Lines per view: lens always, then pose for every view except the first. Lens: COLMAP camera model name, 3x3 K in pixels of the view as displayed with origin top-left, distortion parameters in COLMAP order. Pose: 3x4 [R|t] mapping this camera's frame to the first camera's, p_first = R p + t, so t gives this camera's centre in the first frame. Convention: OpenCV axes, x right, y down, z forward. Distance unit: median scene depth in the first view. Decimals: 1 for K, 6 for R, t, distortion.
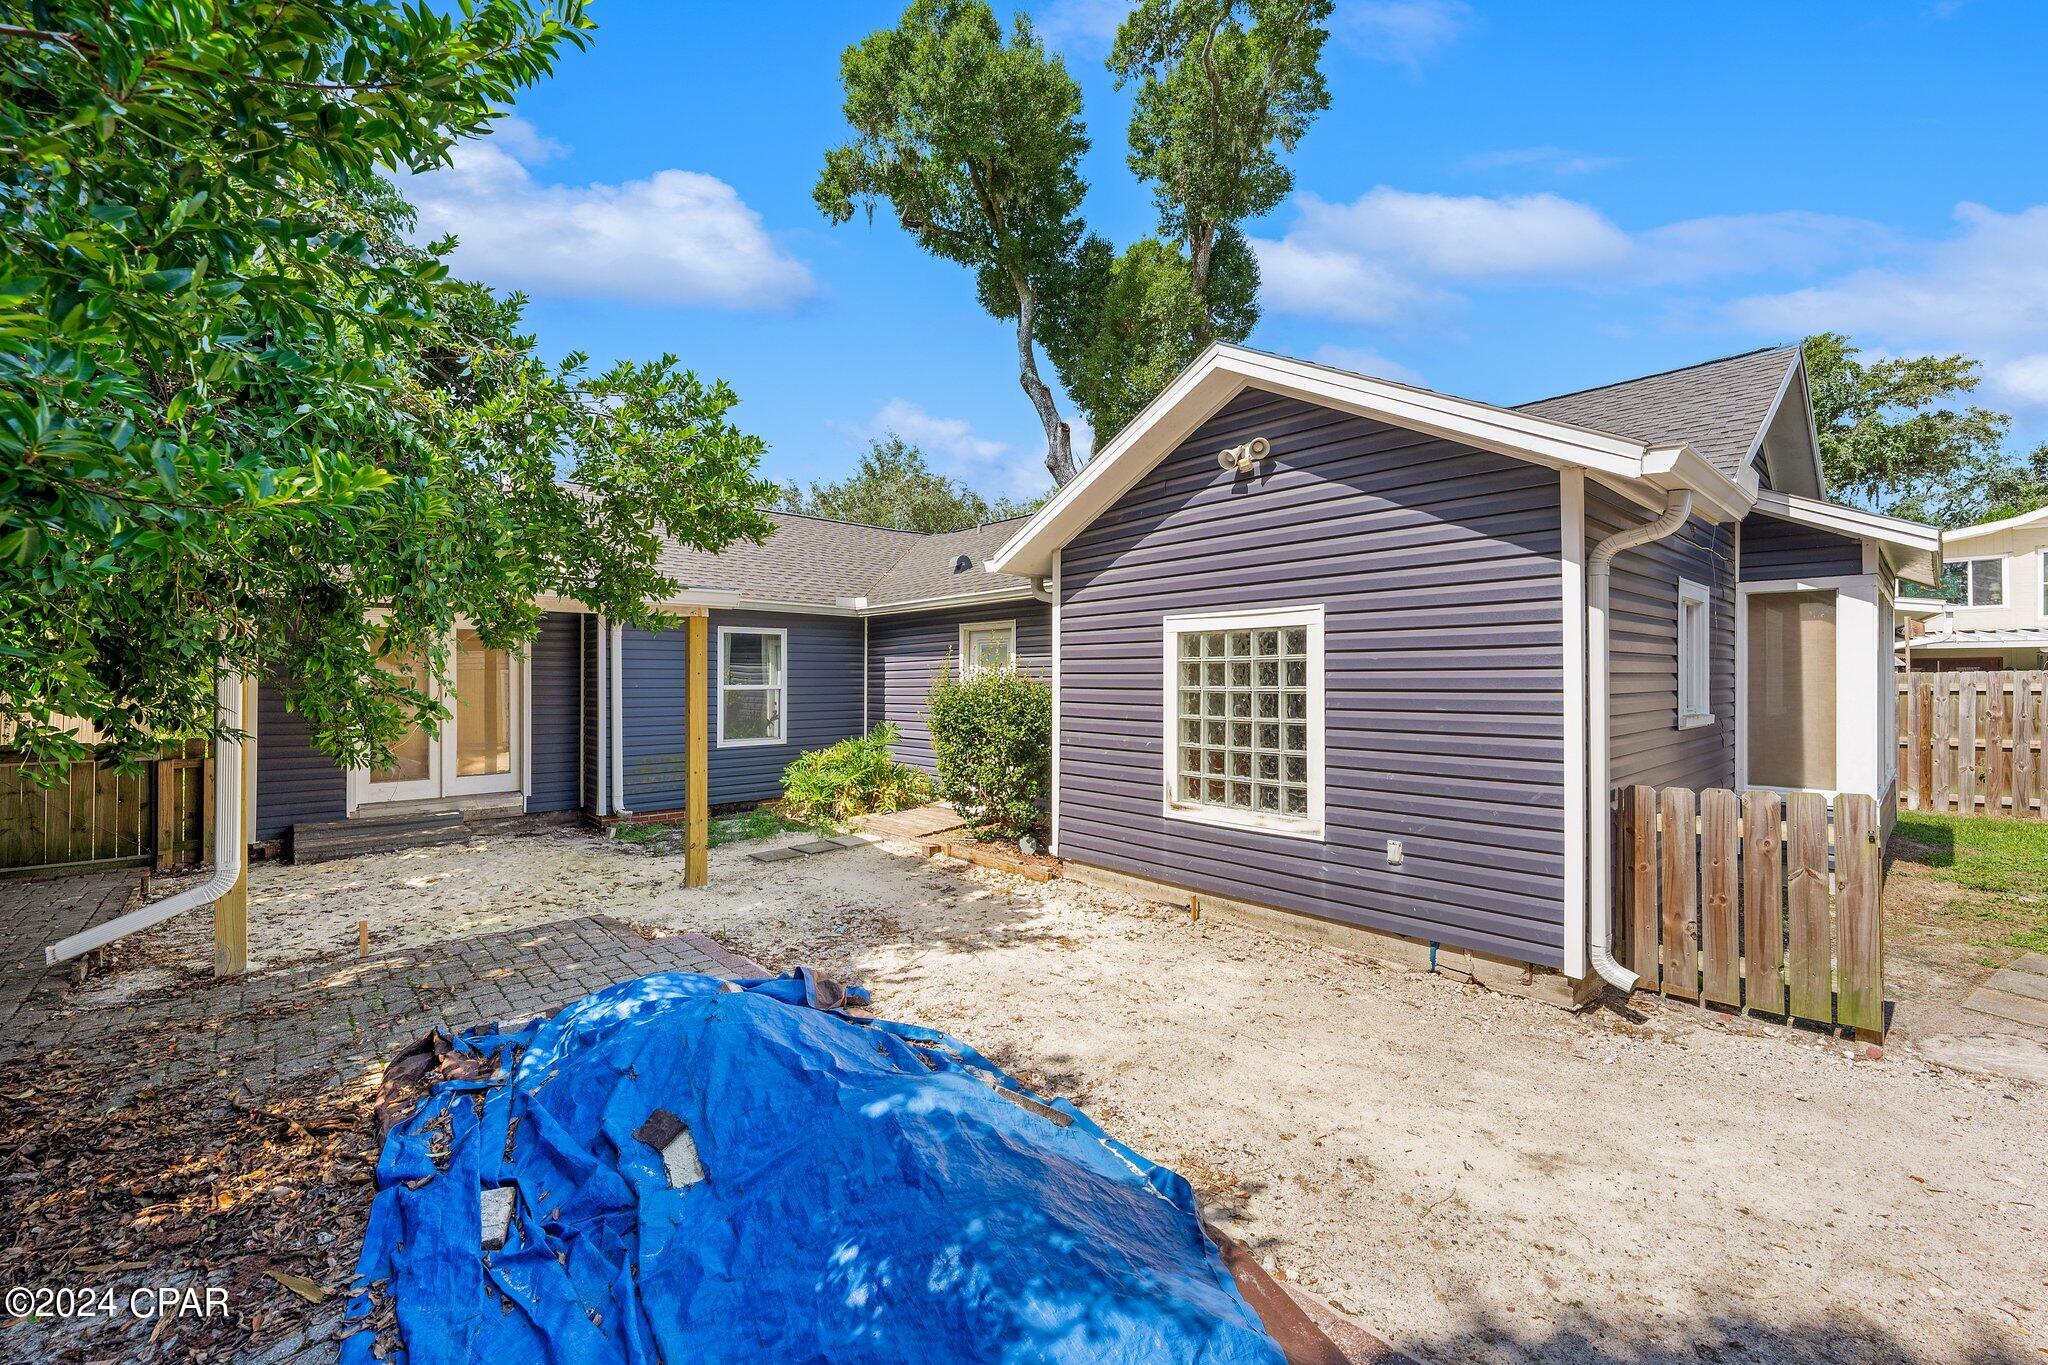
lens RADIAL K [[825.5, 0, 1024.0], [0, 825.5, 682.5], [0, 0, 1]] dist [0.001201, 0.000034]
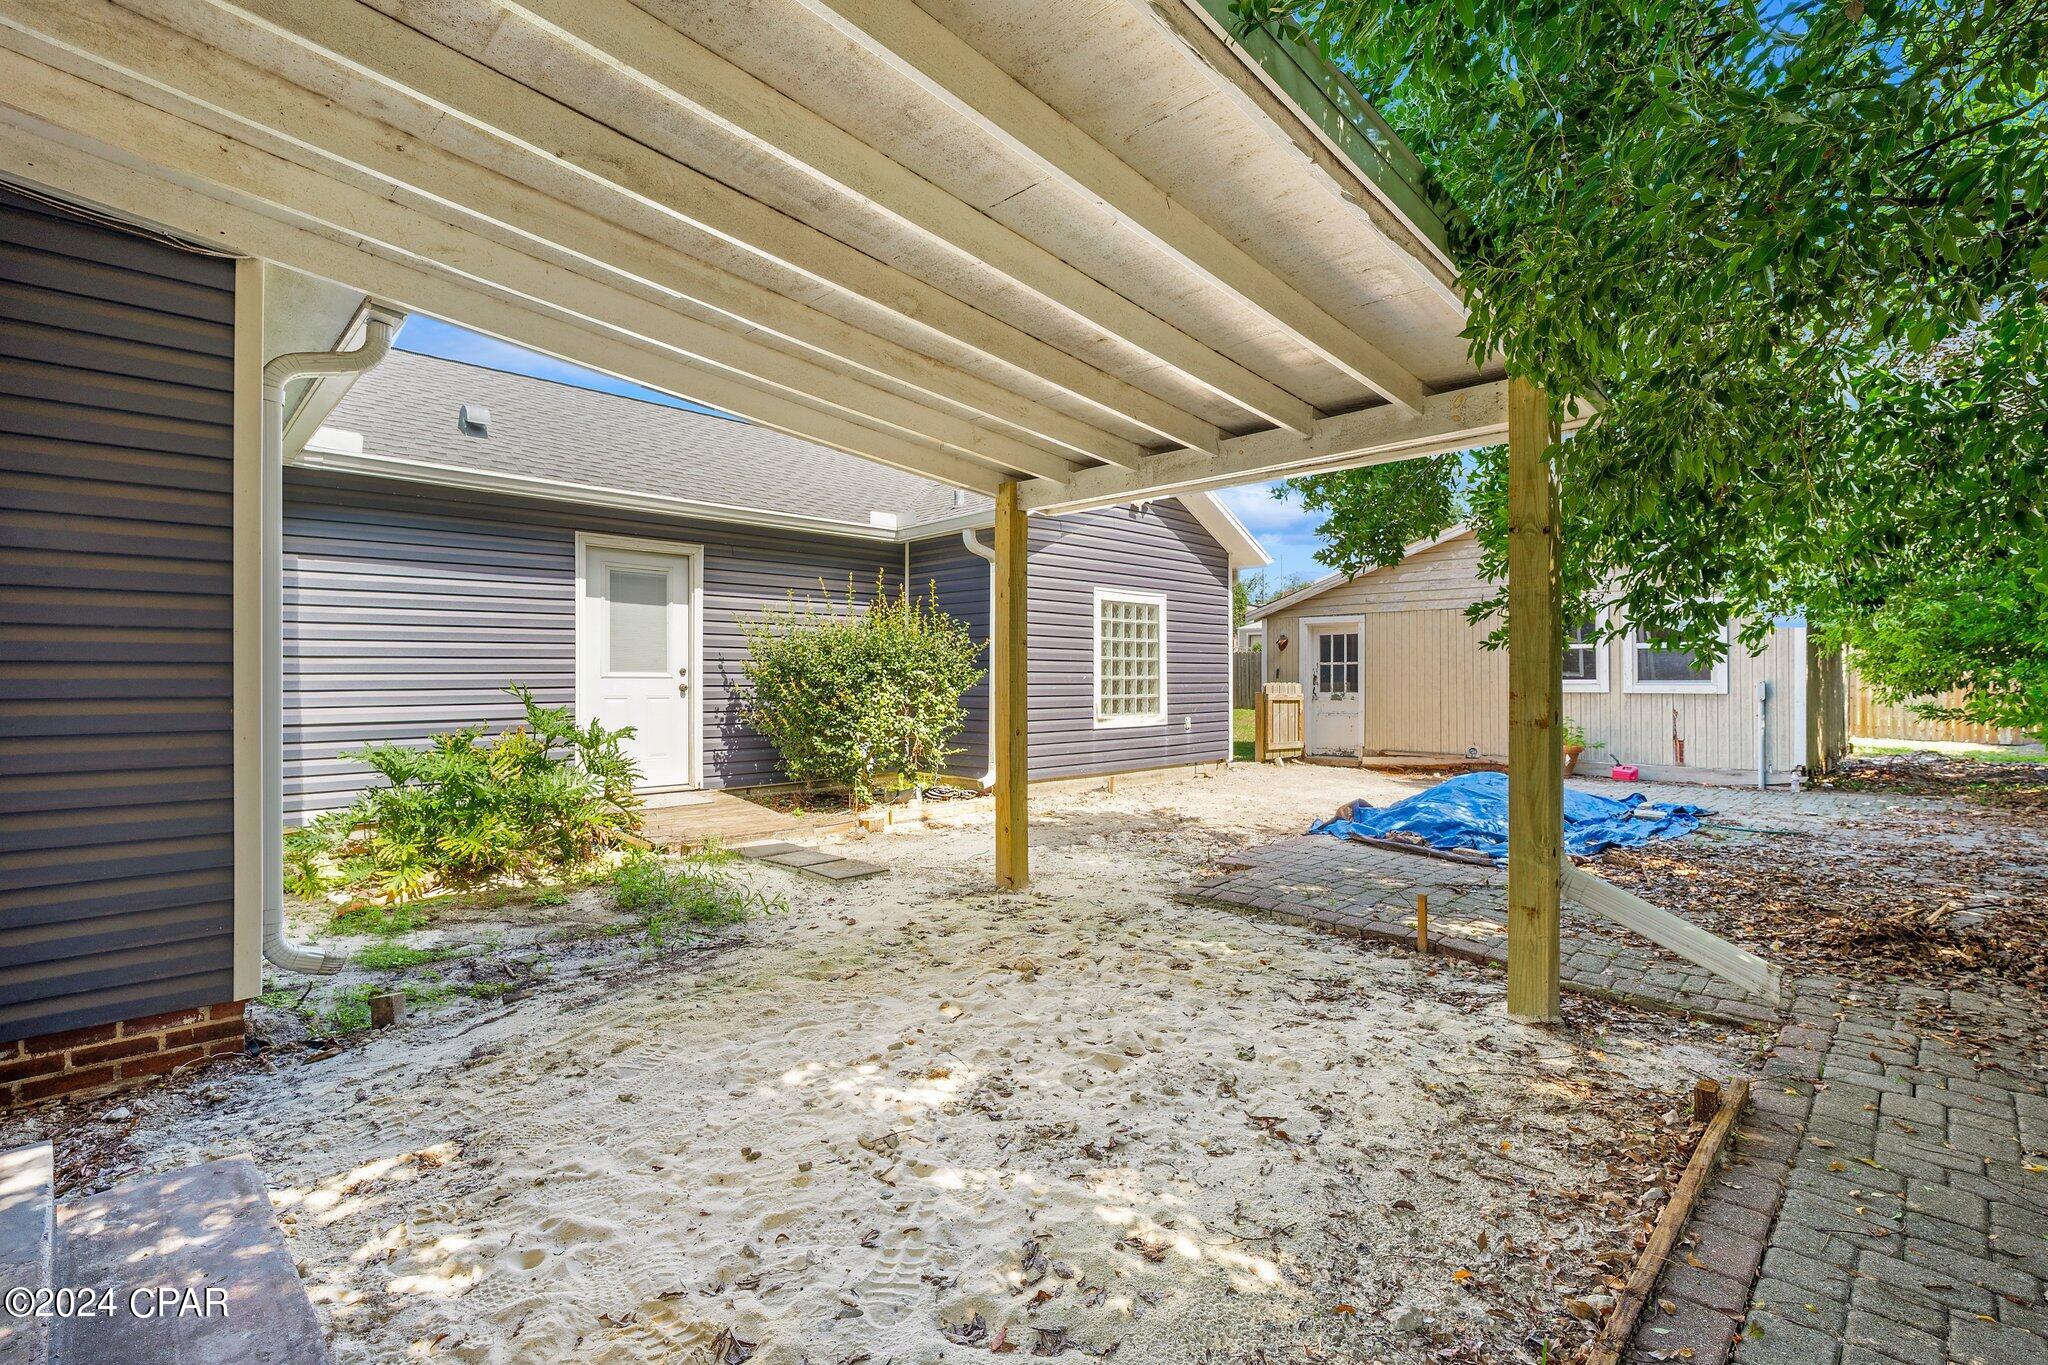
lens RADIAL K [[943.3, 0, 1018.4], [0, 943.3, 671.3], [0, 0, 1]] dist [0.175351, 0.000001]
pose [[-0.038962, -0.001623, 0.999239, -1.468486], [0.001925, 0.999997, 0.001700, 0.061861], [-0.999239, 0.001990, -0.038959, 1.210603]]
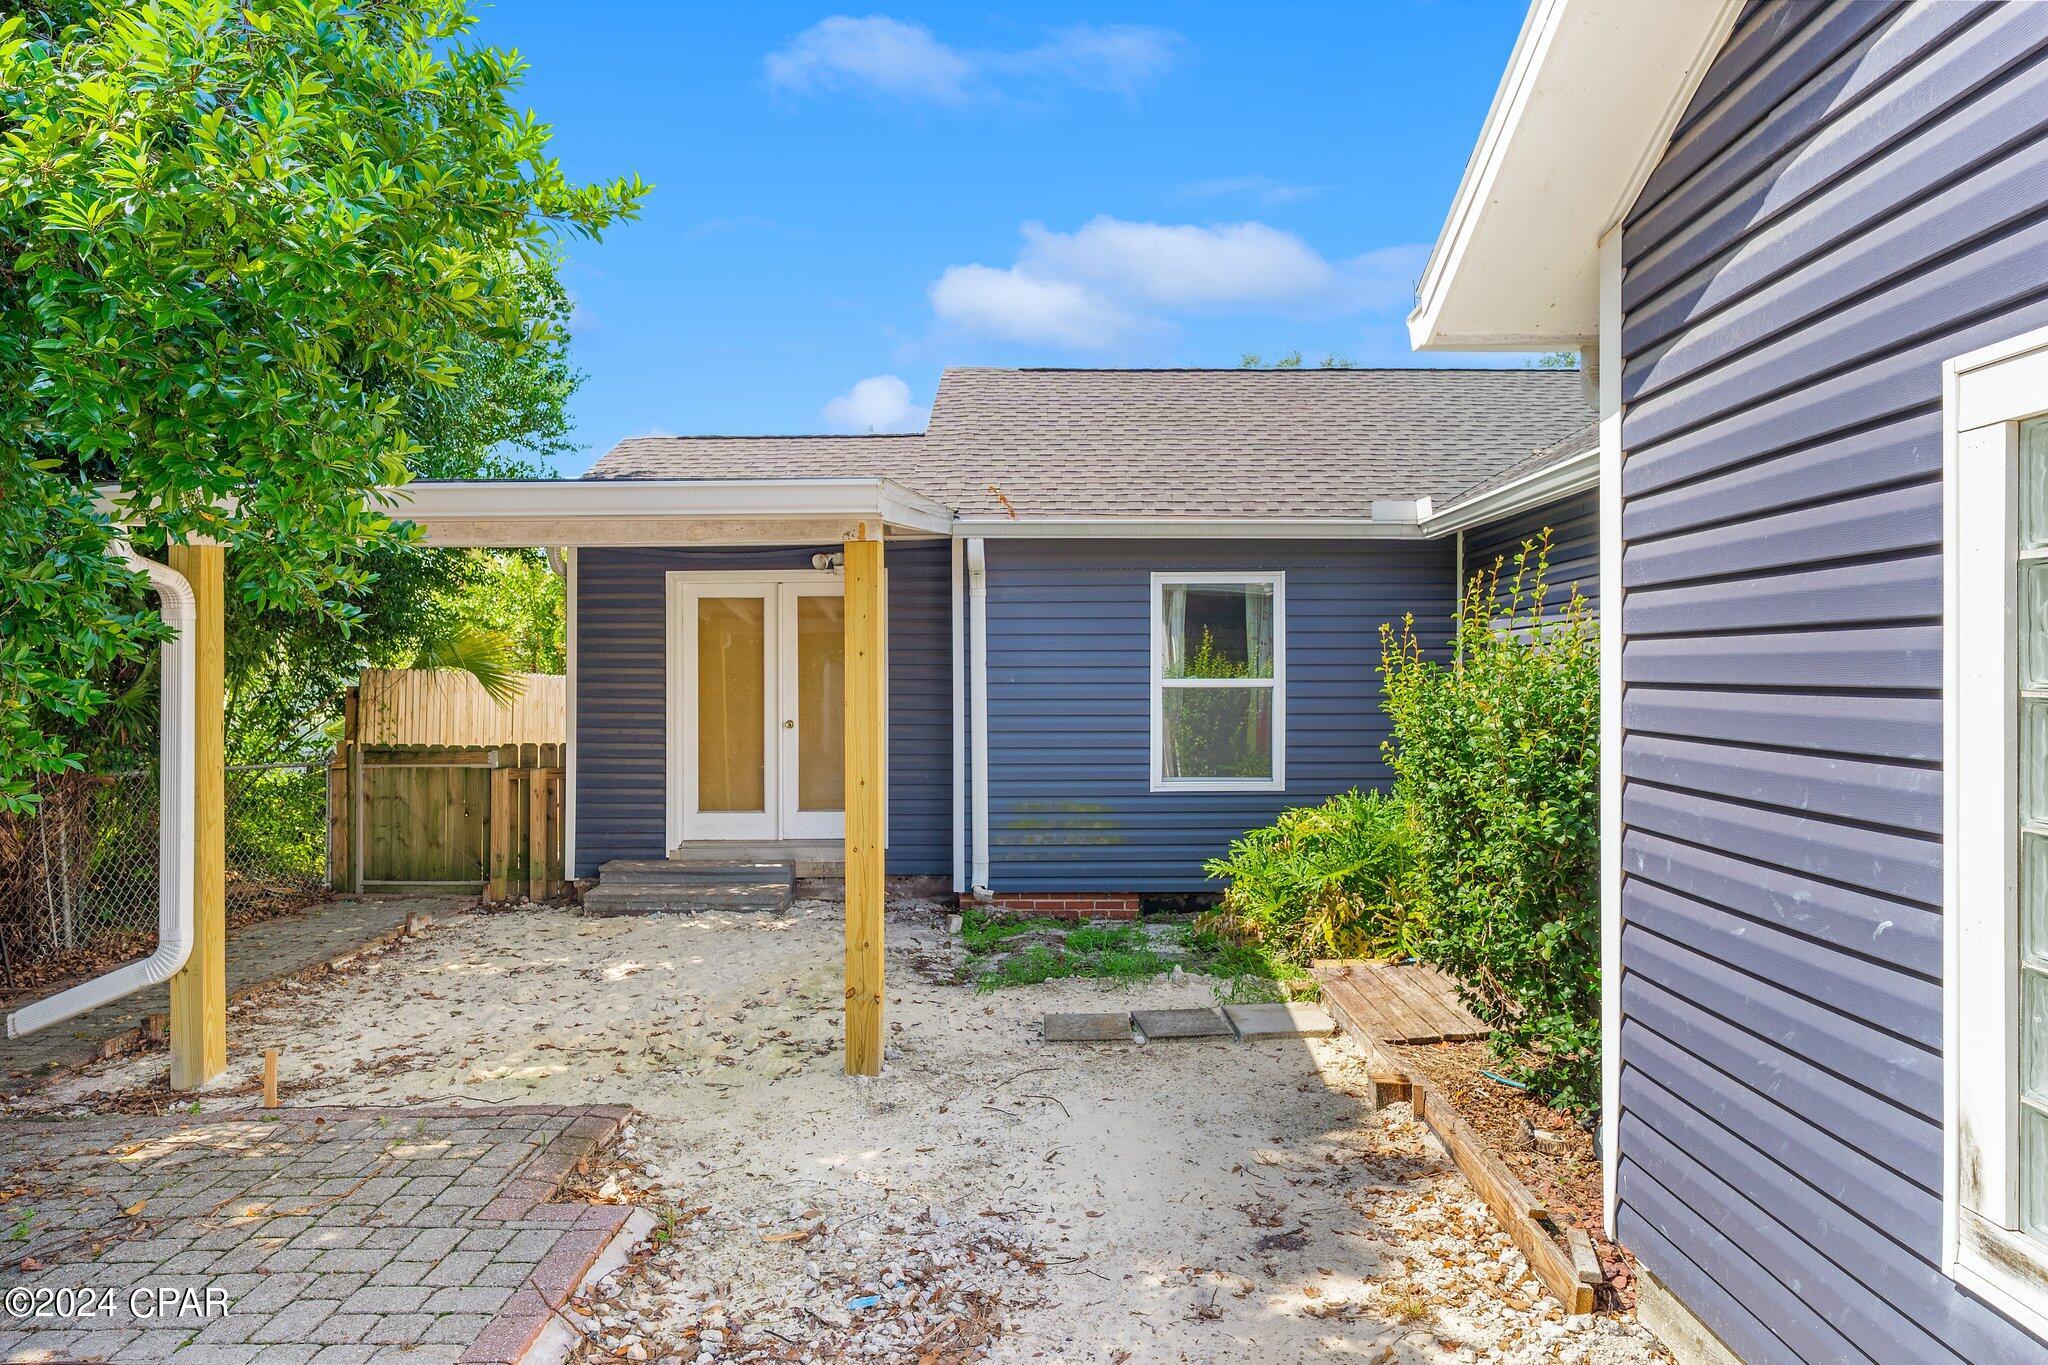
lens RADIAL K [[1213.6, 0, 1014.5], [0, 1213.6, 677.8], [0, 0, 1]] dist [-0.000546, -0.000568]
pose [[0.732728, -0.000028, -0.680521, 0.210475], [0.000472, 1.000000, 0.000467, 0.003436], [0.680521, -0.000664, 0.732728, 0.601909]]
